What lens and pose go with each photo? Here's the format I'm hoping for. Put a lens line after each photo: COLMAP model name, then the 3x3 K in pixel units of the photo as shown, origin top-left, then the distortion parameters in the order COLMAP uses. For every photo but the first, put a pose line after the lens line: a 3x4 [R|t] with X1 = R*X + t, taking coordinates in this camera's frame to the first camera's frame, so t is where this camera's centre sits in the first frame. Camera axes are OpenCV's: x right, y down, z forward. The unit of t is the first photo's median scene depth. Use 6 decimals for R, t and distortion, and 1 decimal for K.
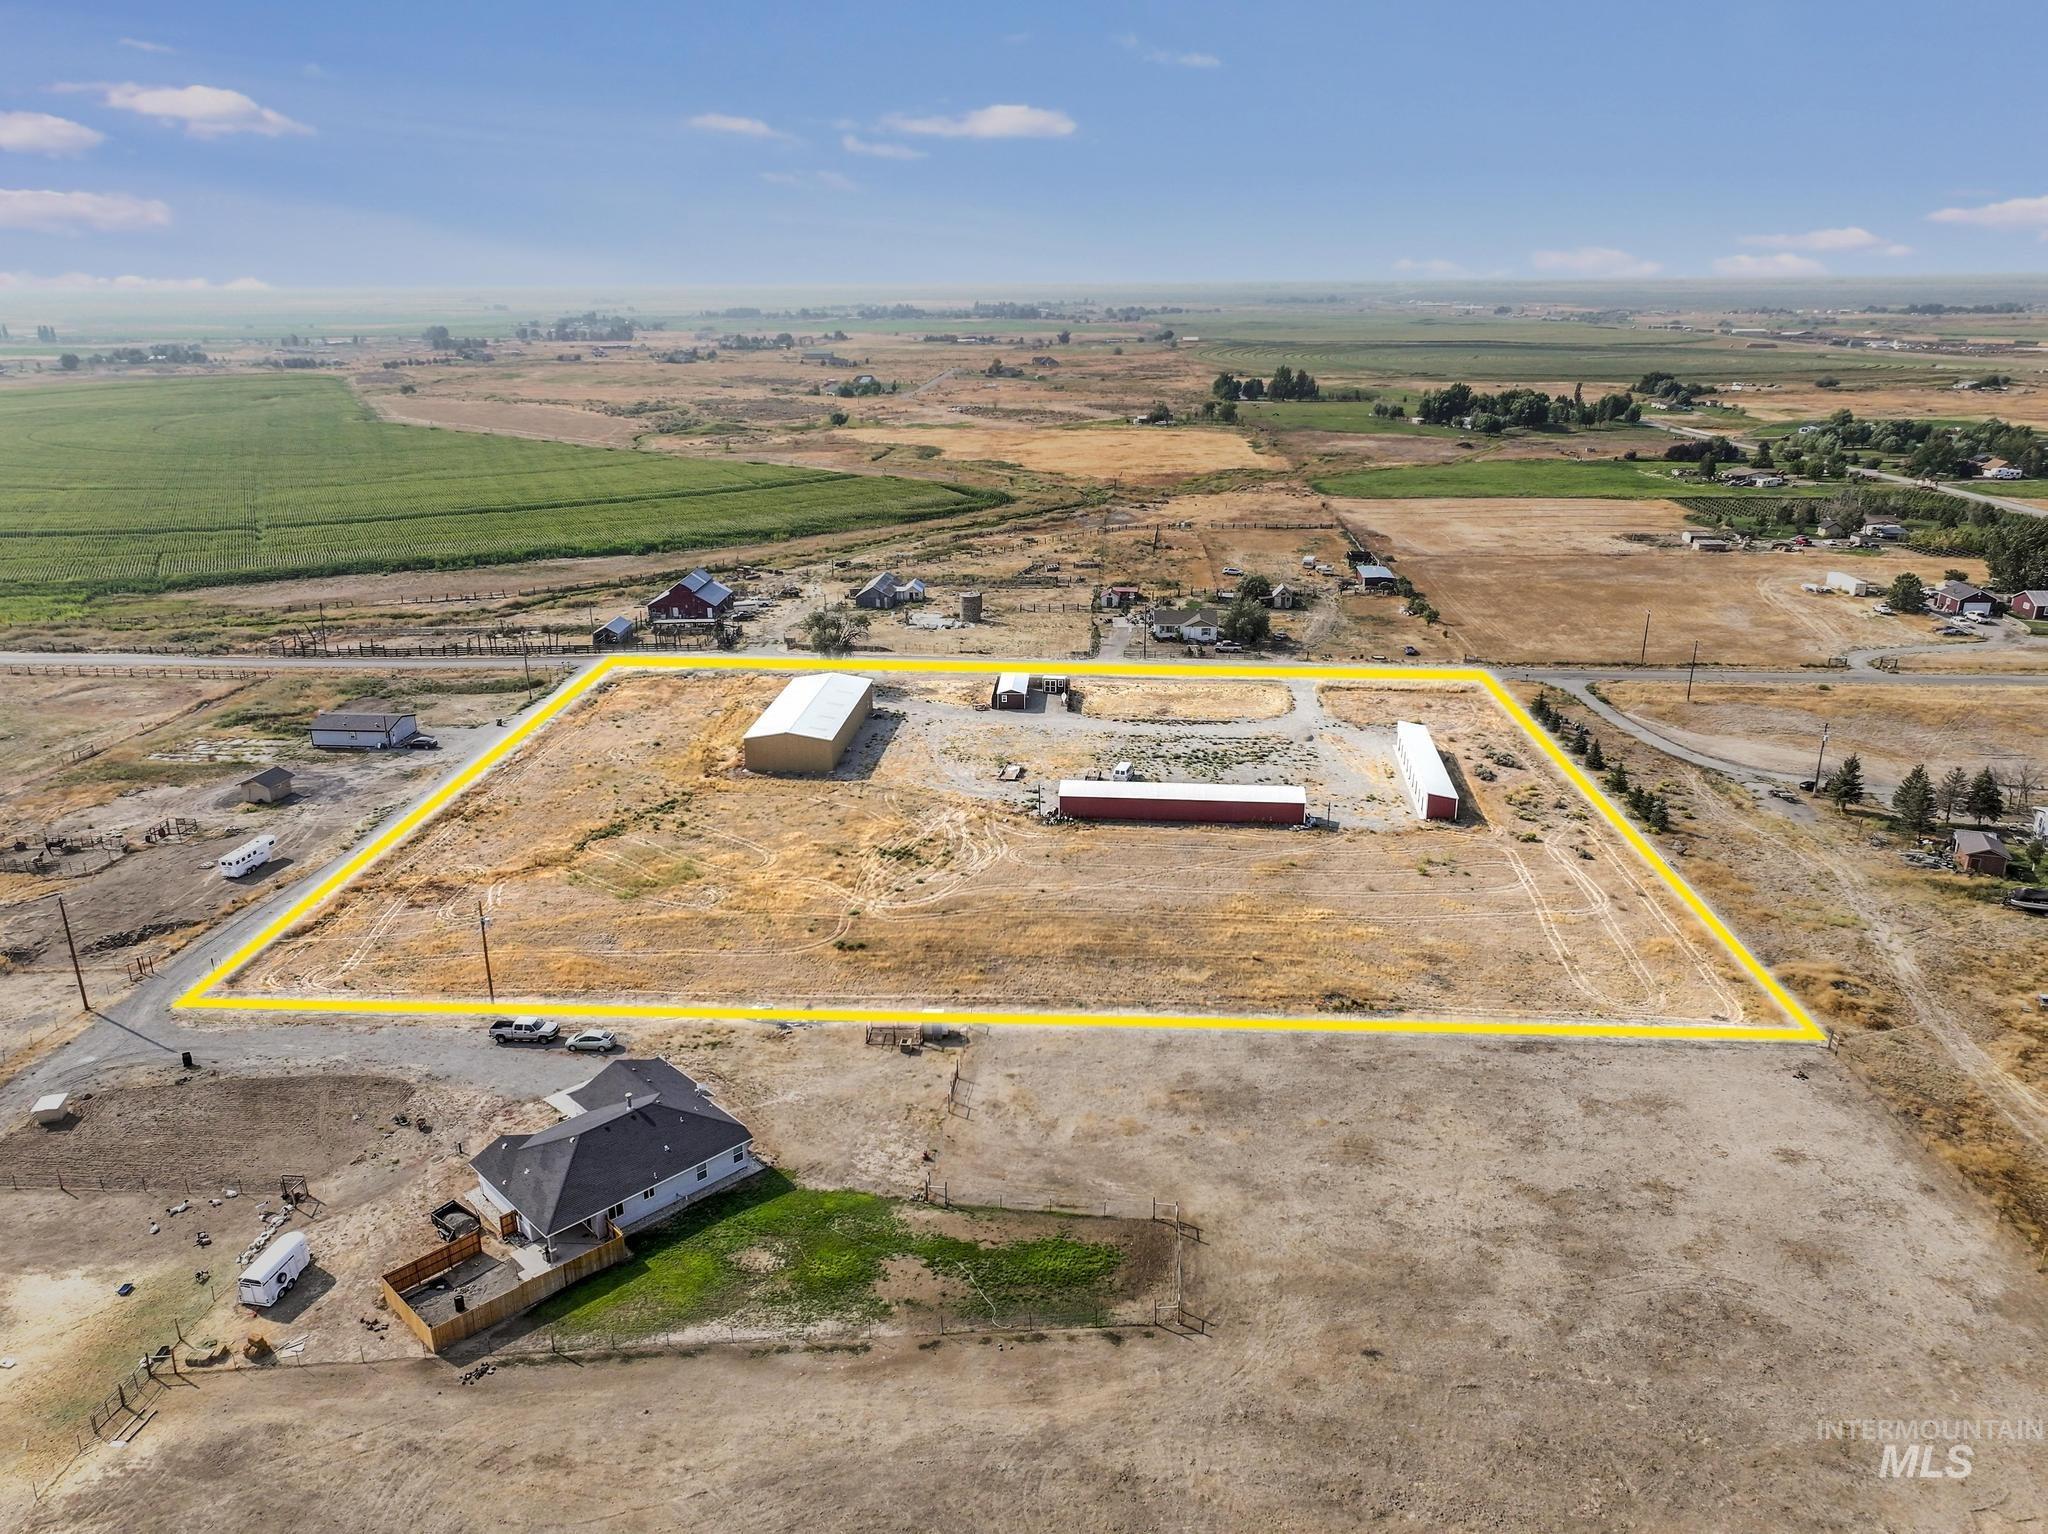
lens RADIAL K [[1429.6, 0, 1024.0], [0, 1429.6, 767.0], [0, 0, 1]] dist [0.007682, 0.005681]
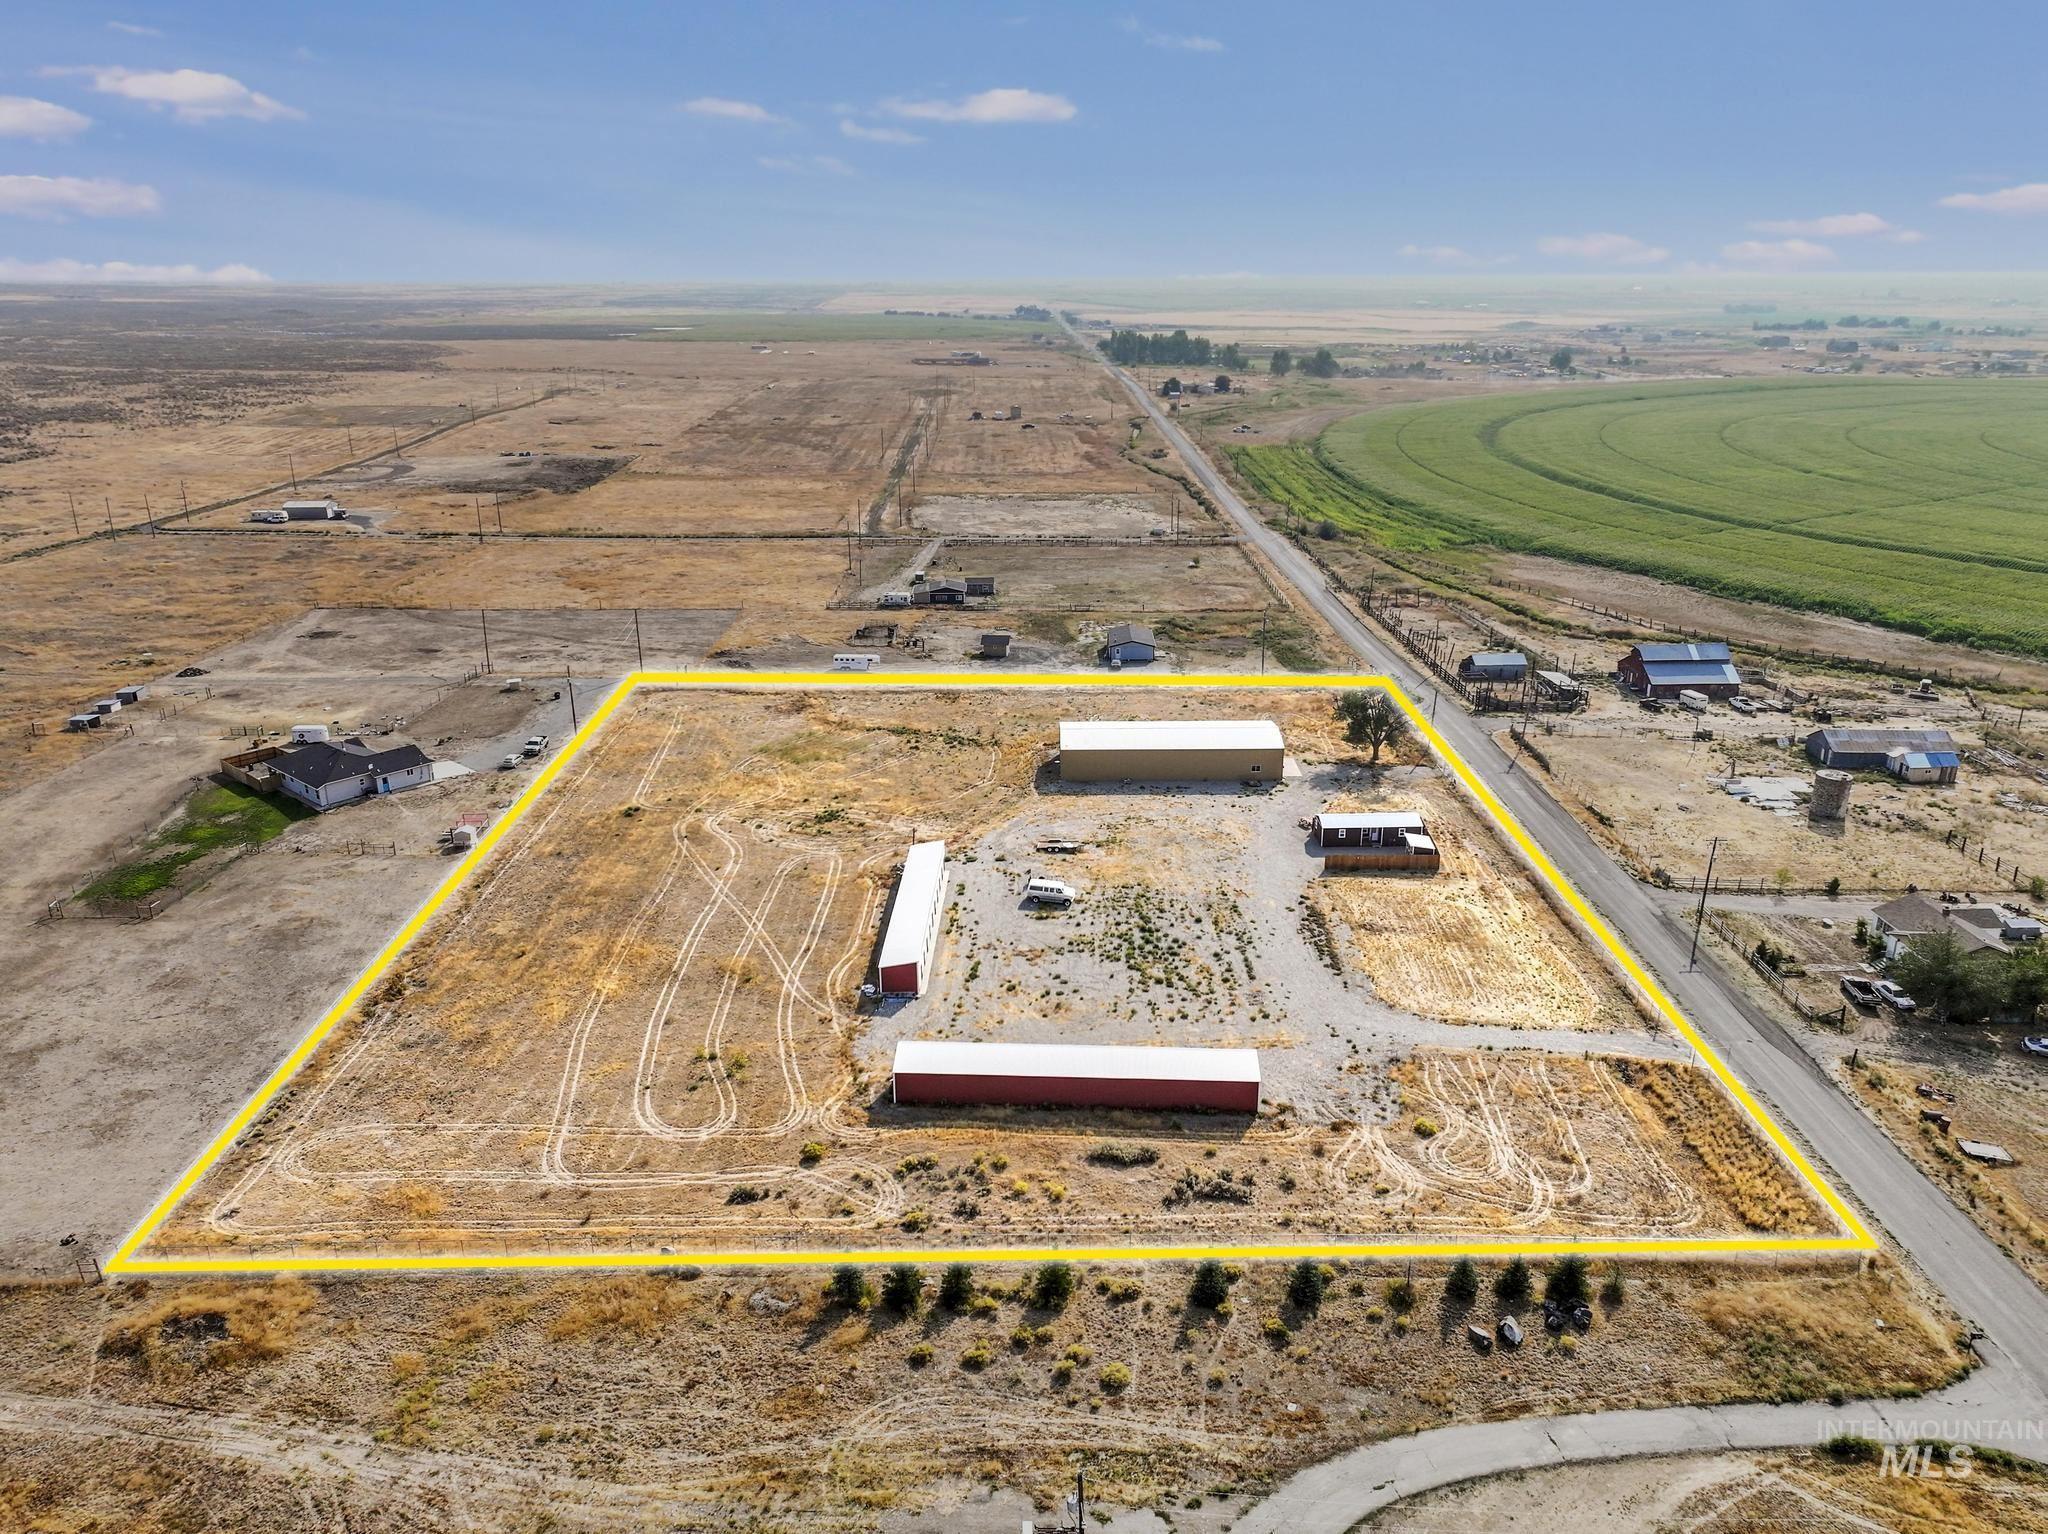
lens RADIAL K [[1444.4, 0, 1024.0], [0, 1444.4, 767.0], [0, 0, 1]] dist [0.002866, -0.000065]
pose [[0.079911, 0.331830, -0.939948, 0.860841], [-0.323277, 0.900624, 0.290464, -0.309833], [0.942924, 0.280652, 0.179243, 0.862074]]
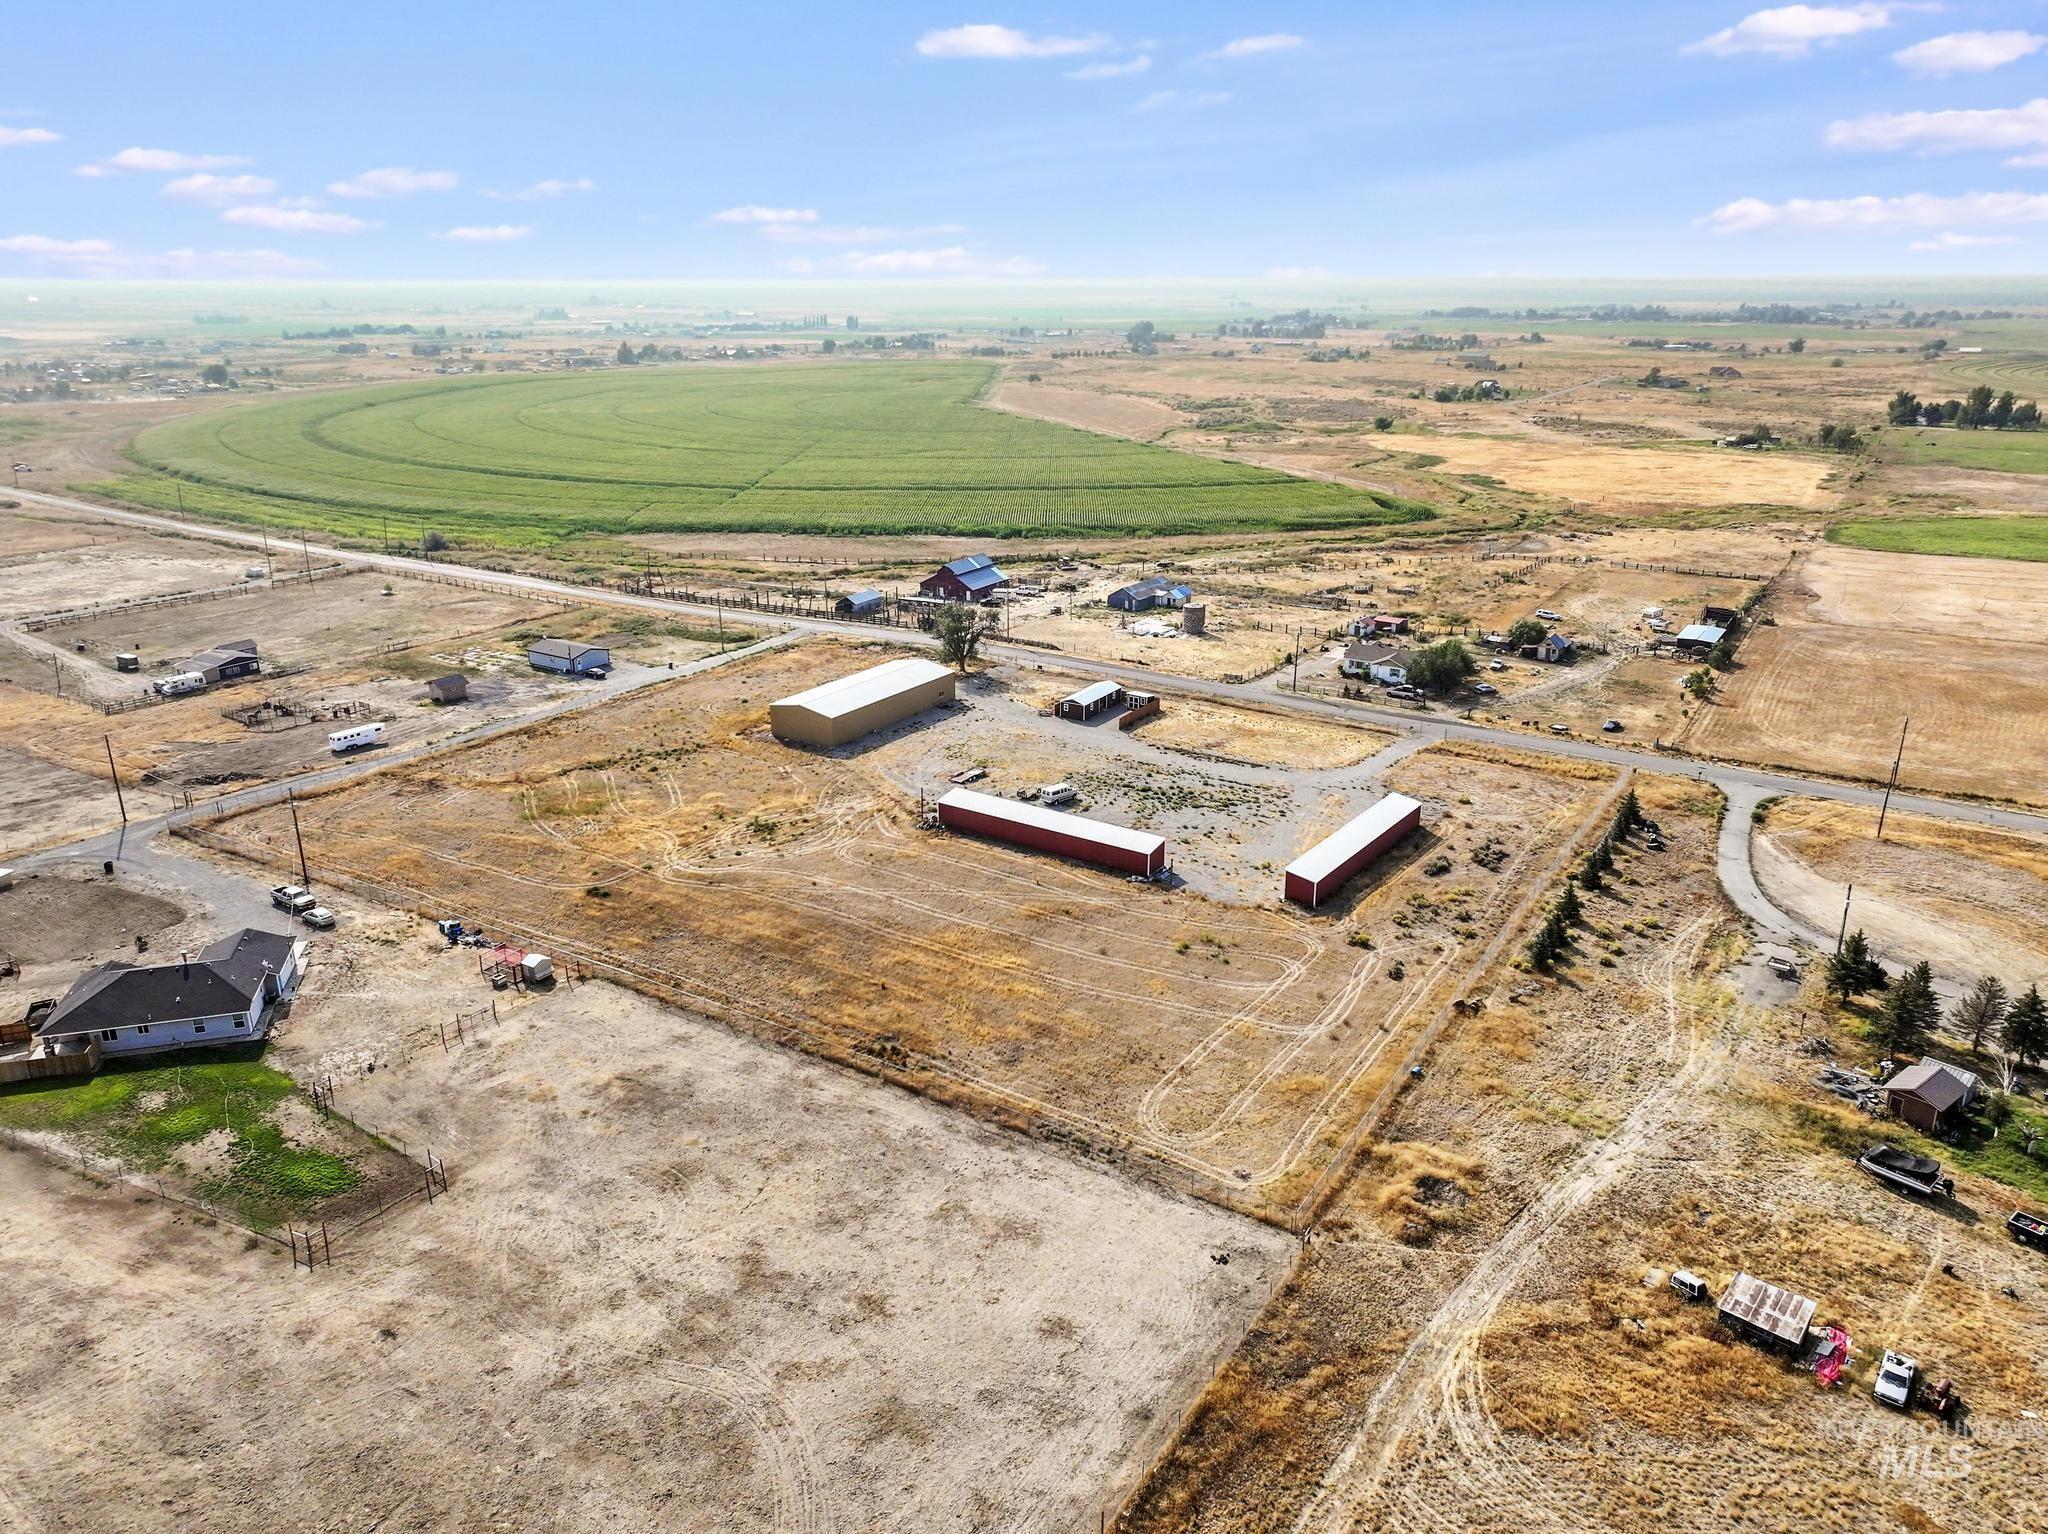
lens RADIAL K [[1429.6, 0, 1024.0], [0, 1429.6, 767.0], [0, 0, 1]] dist [0.007682, 0.005681]
pose [[0.876265, 0.160351, -0.454365, 0.511498], [-0.159795, 0.986343, 0.039919, -0.051555], [0.454561, 0.037626, 0.889921, 0.135628]]
